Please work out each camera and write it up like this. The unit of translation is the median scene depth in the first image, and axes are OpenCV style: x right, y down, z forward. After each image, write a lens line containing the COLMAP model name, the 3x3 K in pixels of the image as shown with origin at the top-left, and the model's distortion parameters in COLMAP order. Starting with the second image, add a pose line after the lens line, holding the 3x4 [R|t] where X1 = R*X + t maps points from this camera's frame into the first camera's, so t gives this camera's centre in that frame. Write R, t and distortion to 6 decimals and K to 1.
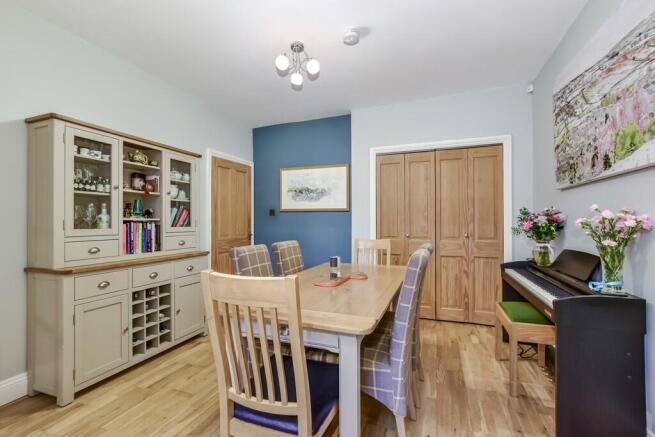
lens RADIAL K [[288.5, 0, 327.4], [0, 288.5, 220.5], [0, 0, 1]] dist [-0.003348, -0.000430]
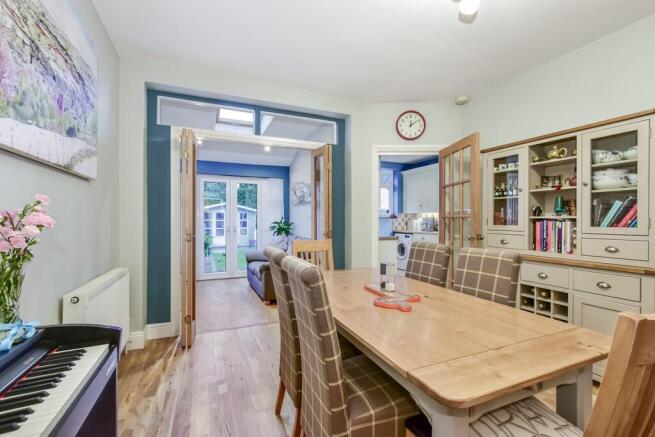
lens RADIAL K [[288.5, 0, 326.8], [0, 288.5, 217.8], [0, 0, 1]] dist [-0.003348, -0.000430]
pose [[-0.709336, -0.000818, -0.704870, 0.487823], [0.007705, 0.999931, -0.008914, 0.000989], [0.704828, -0.011754, -0.709281, 0.982685]]
